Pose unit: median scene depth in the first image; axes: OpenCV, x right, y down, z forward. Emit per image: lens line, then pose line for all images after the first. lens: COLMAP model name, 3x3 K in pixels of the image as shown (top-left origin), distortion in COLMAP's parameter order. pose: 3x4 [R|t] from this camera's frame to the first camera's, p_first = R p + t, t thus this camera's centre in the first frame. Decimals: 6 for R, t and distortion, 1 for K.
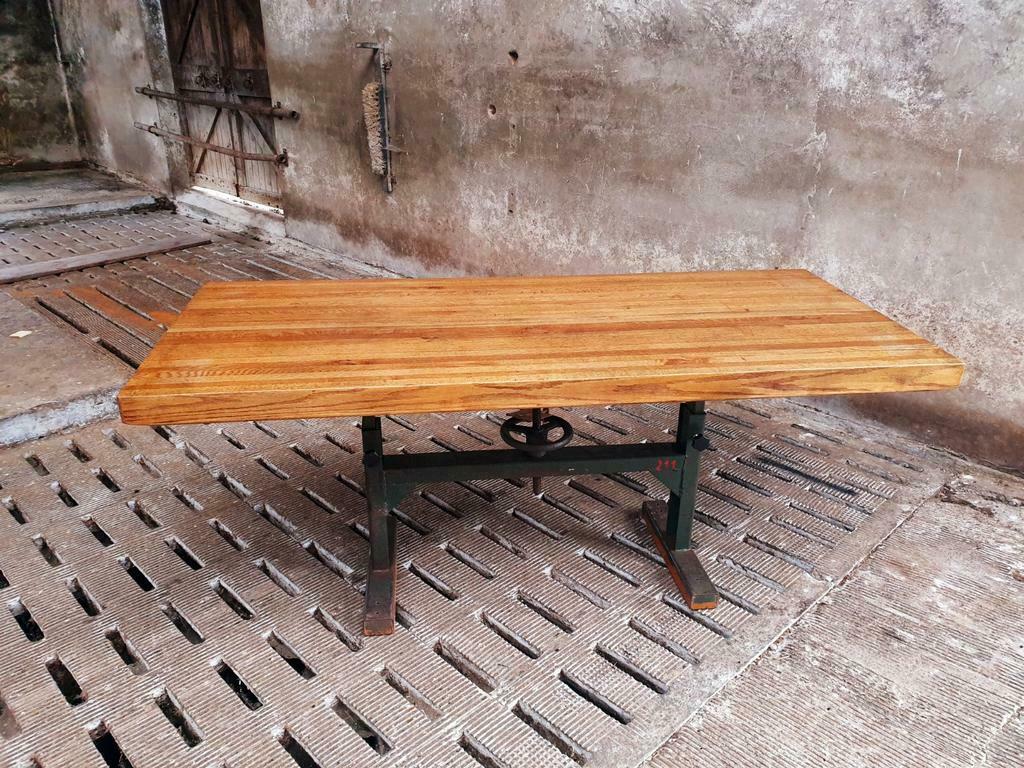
lens RADIAL K [[801.1, 0, 514.6], [0, 801.1, 392.0], [0, 0, 1]] dist [0.000997, 0.013517]
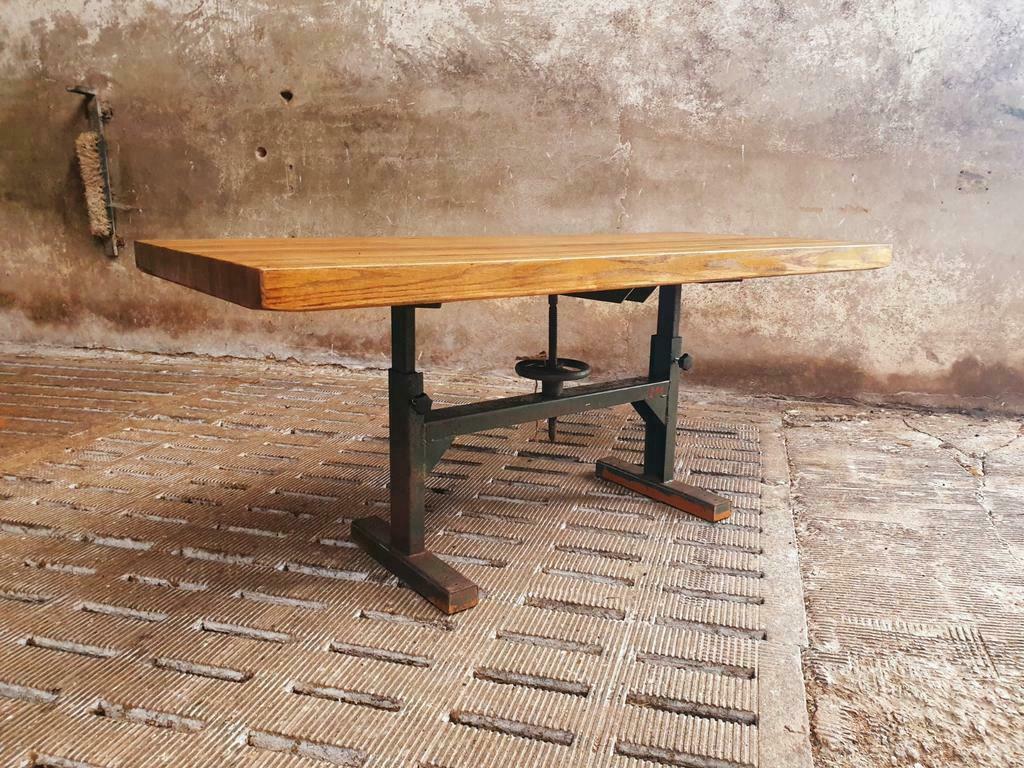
lens RADIAL K [[801.9, 0, 517.4], [0, 801.9, 373.3], [0, 0, 1]] dist [0.000278, 0.031748]
pose [[0.869191, -0.106041, 0.482972, -0.285696], [0.197667, 0.969812, -0.142803, 0.110969], [-0.453249, 0.219591, 0.863913, 0.111990]]
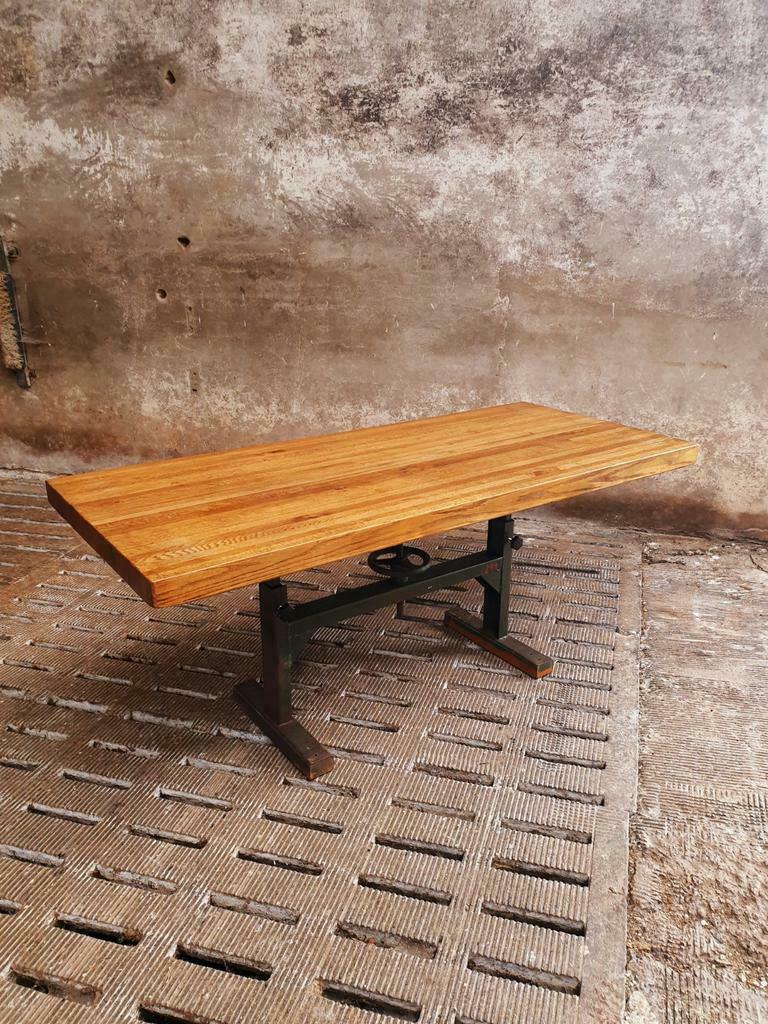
lens RADIAL K [[802.5, 0, 393.9], [0, 802.5, 512.8], [0, 0, 1]] dist [-0.005535, 0.040685]
pose [[0.872836, -0.174161, 0.455878, -0.319235], [0.203948, 0.978842, -0.016533, -0.007657], [-0.443353, 0.107406, 0.889889, 0.002821]]
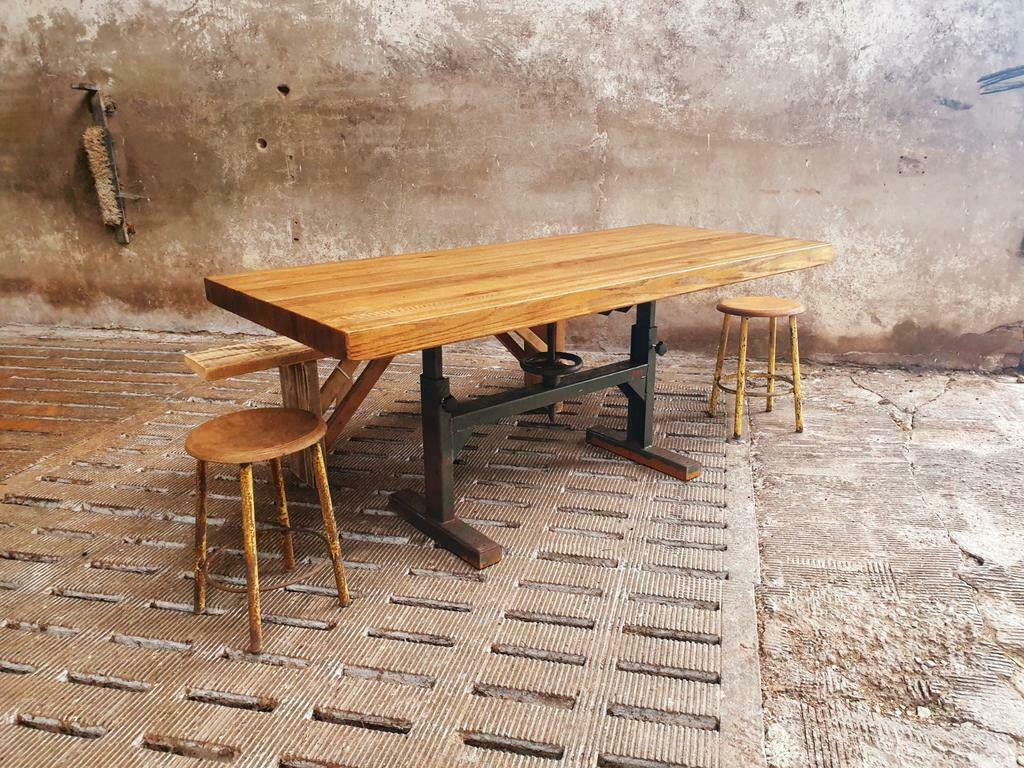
lens RADIAL K [[803.5, 0, 514.7], [0, 803.5, 379.9], [0, 0, 1]] dist [-0.006774, 0.043716]
pose [[0.849972, -0.181459, 0.494592, -0.356021], [0.234987, 0.970830, -0.047647, 0.070166], [-0.471518, 0.156721, 0.867818, 0.015603]]
